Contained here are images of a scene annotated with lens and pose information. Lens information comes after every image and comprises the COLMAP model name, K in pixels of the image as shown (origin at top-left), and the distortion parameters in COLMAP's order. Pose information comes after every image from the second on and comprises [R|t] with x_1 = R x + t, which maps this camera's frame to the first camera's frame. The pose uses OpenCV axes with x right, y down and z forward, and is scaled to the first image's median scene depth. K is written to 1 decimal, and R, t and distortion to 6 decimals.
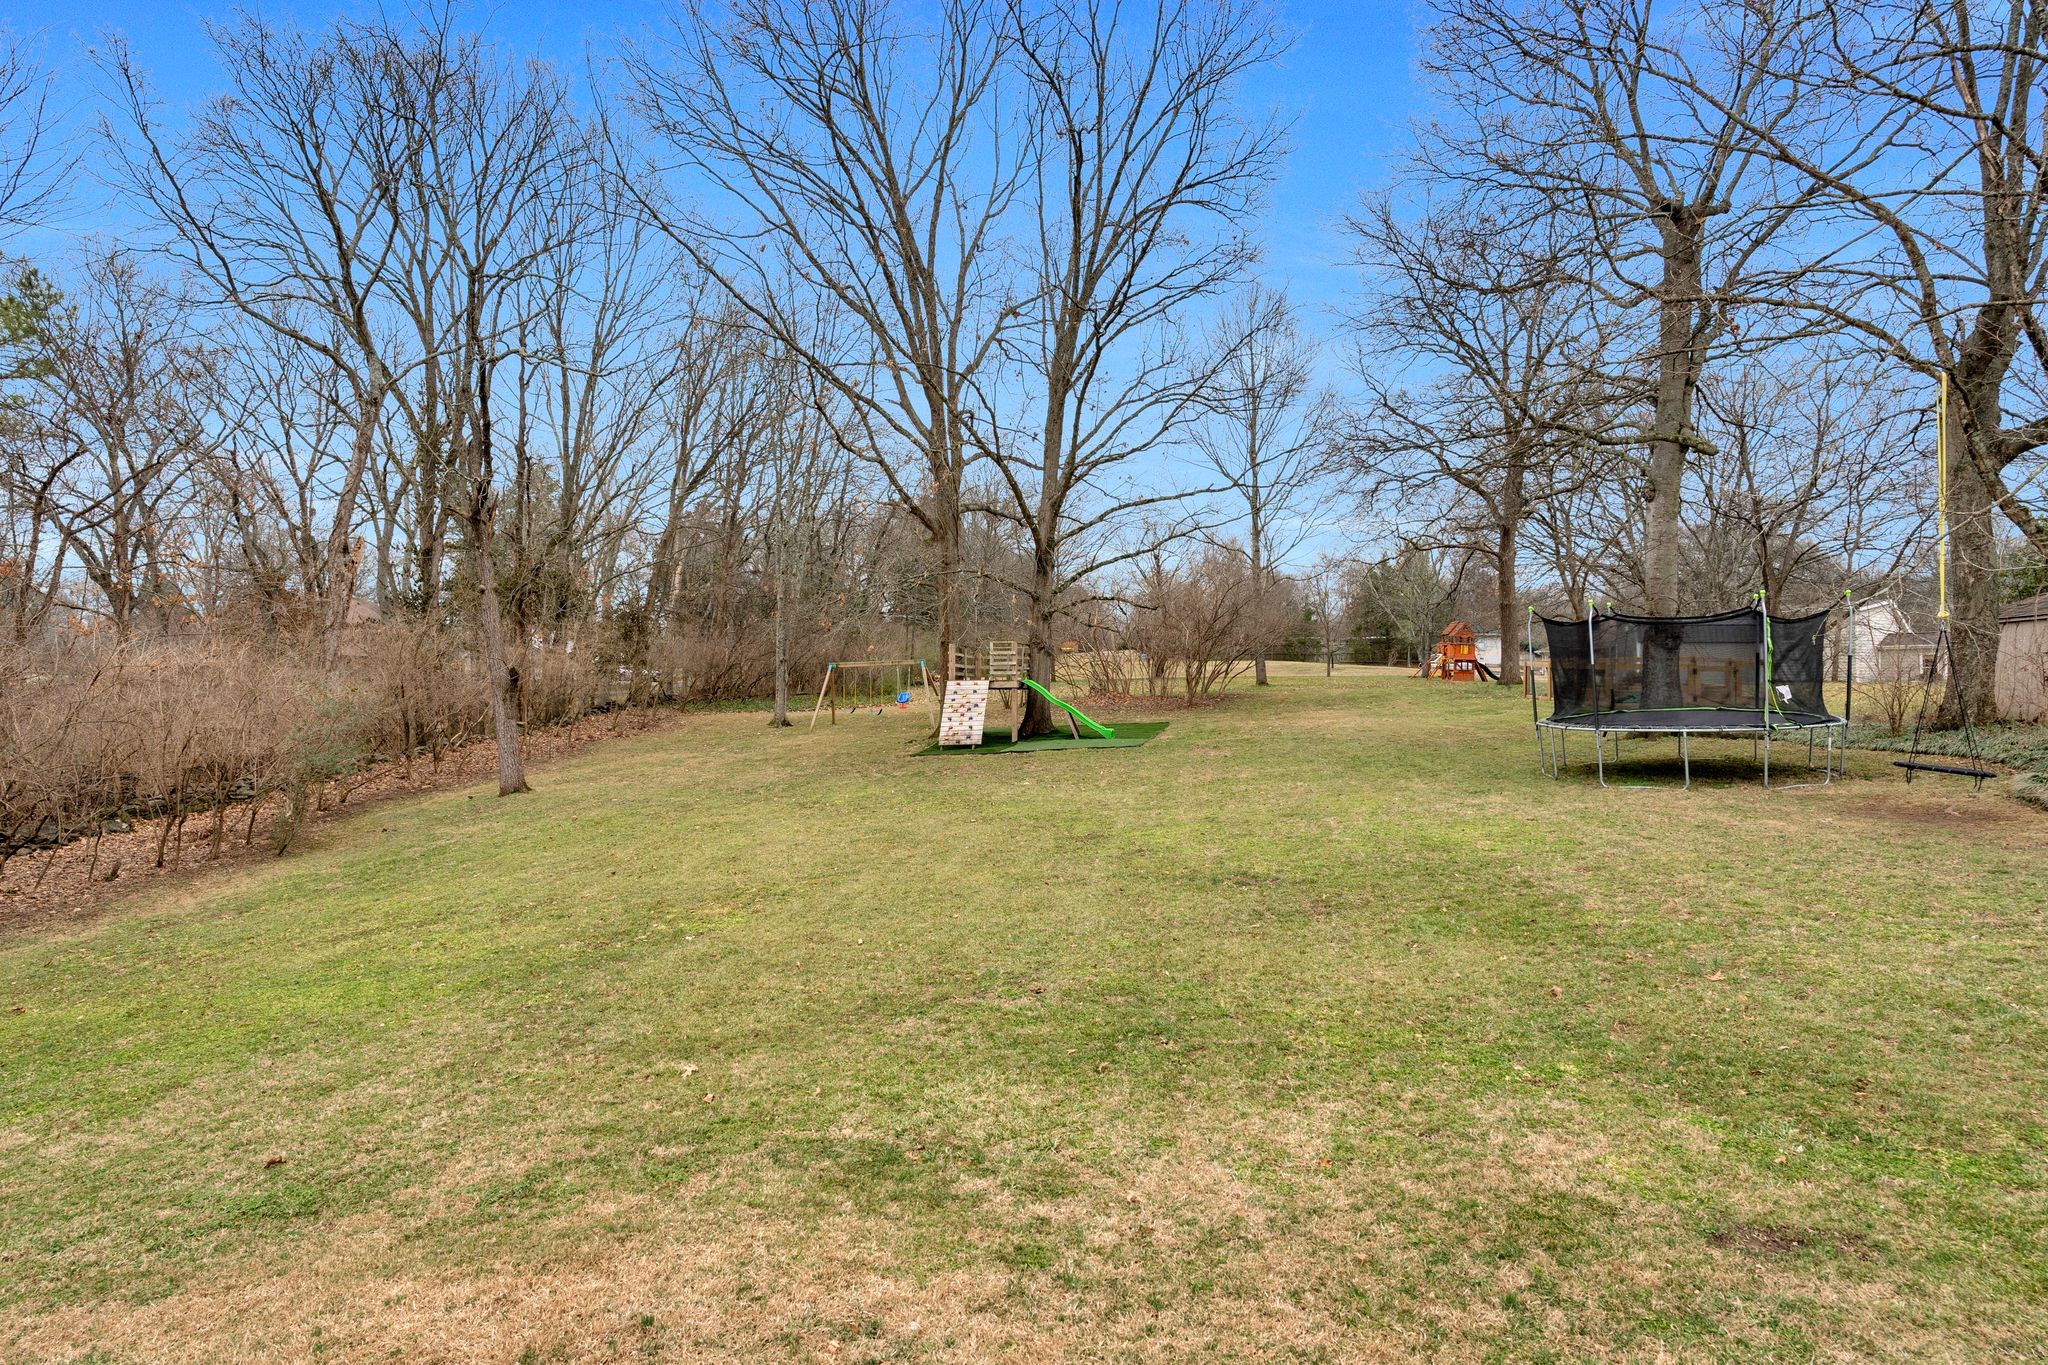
lens RADIAL K [[1146.4, 0, 1016.0], [0, 1146.4, 670.2], [0, 0, 1]] dist [-0.000489, 0.000405]
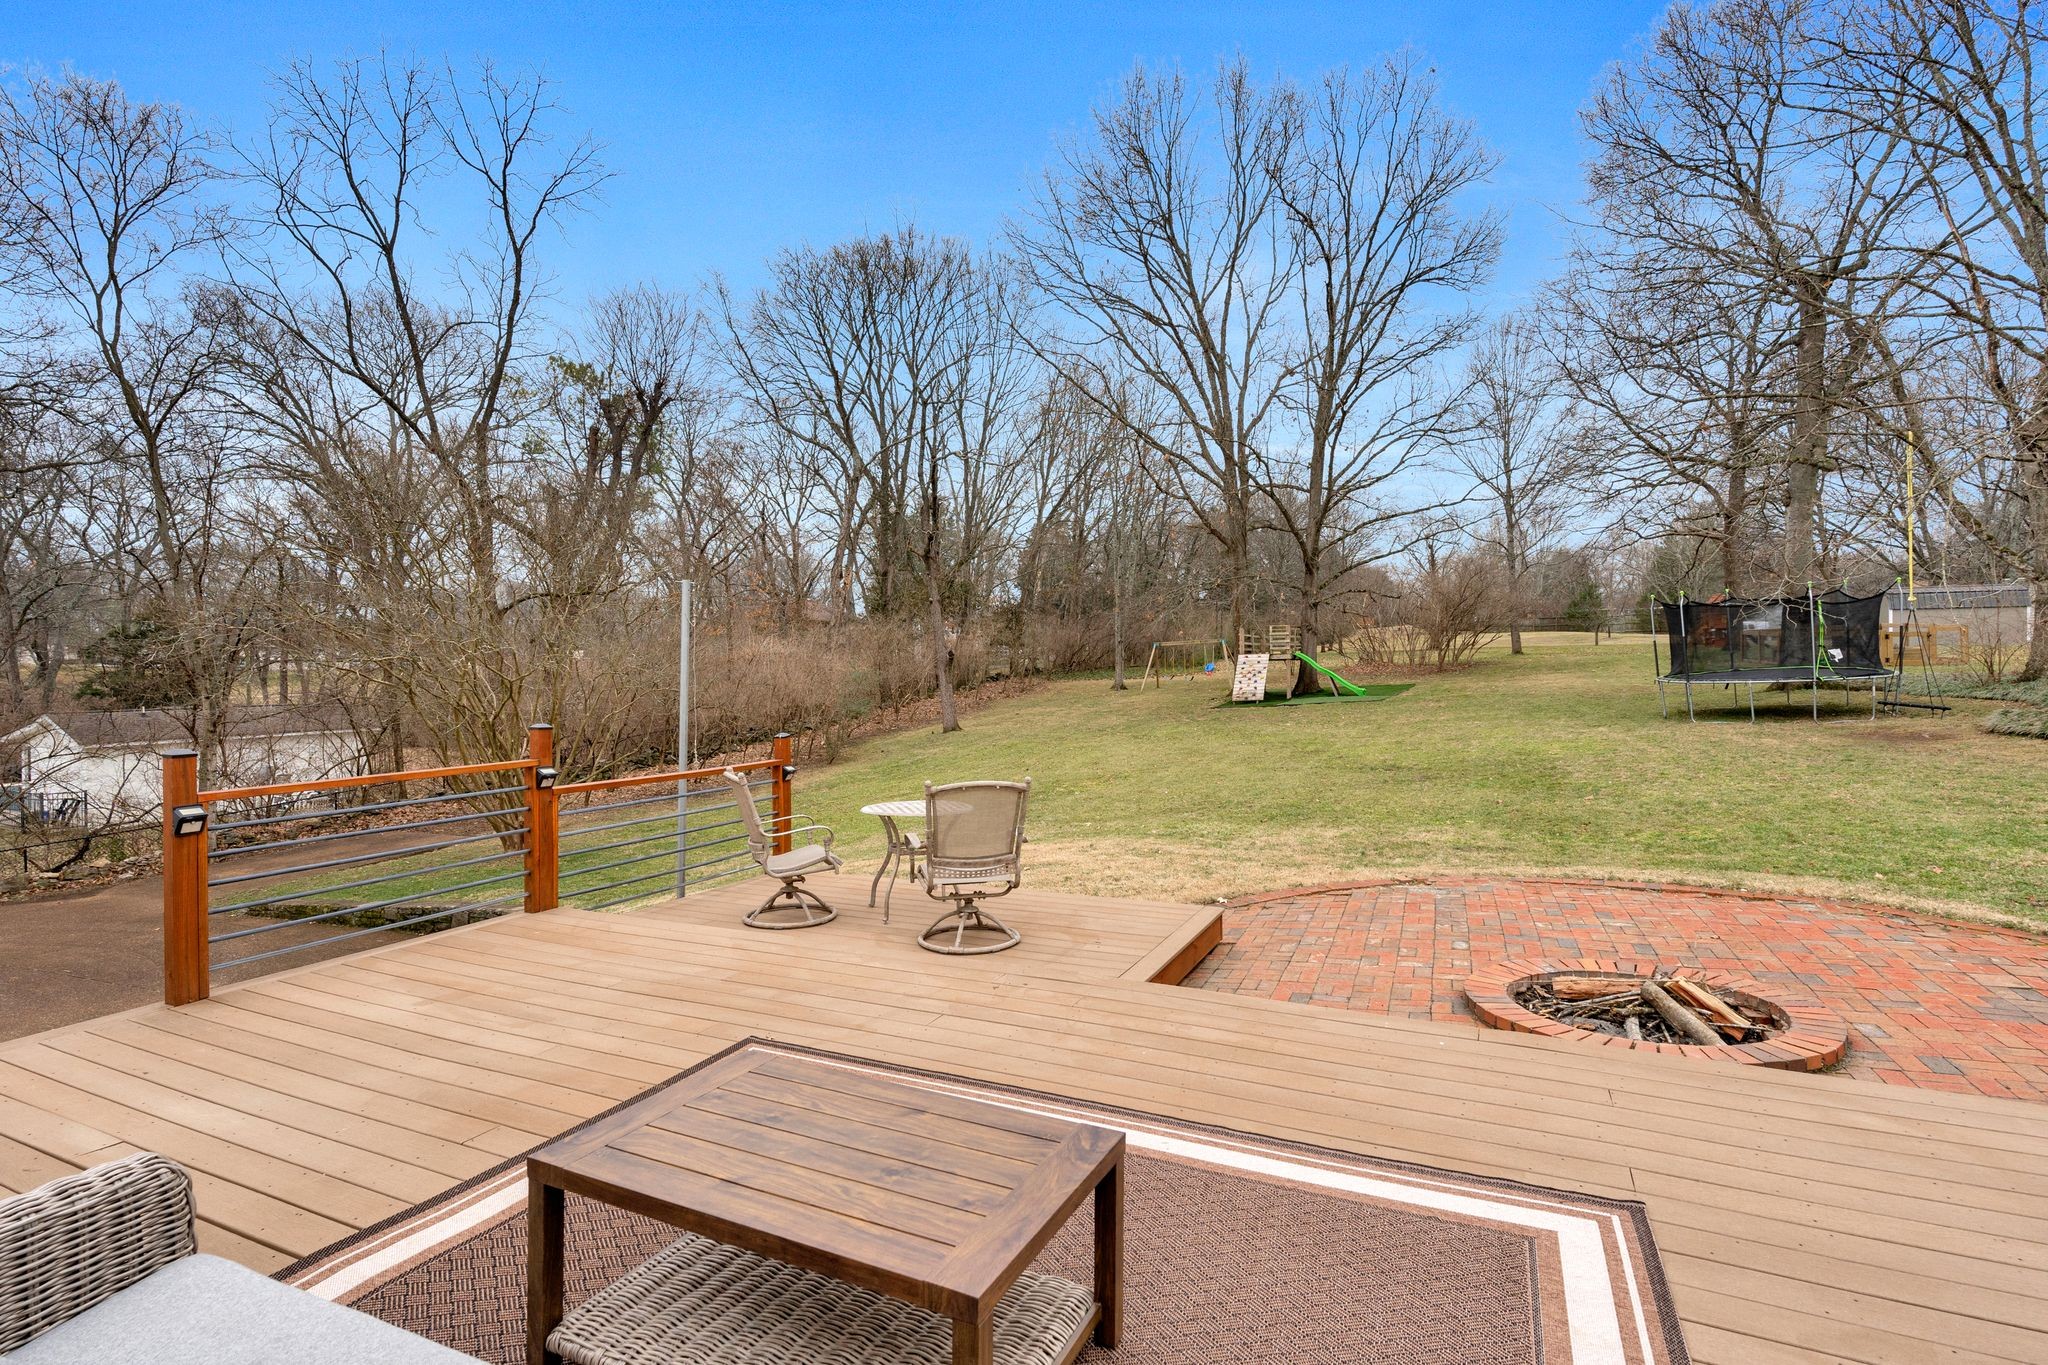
lens RADIAL K [[976.7, 0, 1007.5], [0, 976.7, 667.0], [0, 0, 1]] dist [-0.000607, -0.000170]
pose [[0.951035, -0.011683, -0.308864, 0.036586], [0.018039, 0.999680, 0.017731, -0.001745], [0.308558, -0.022435, 0.950941, -0.194701]]
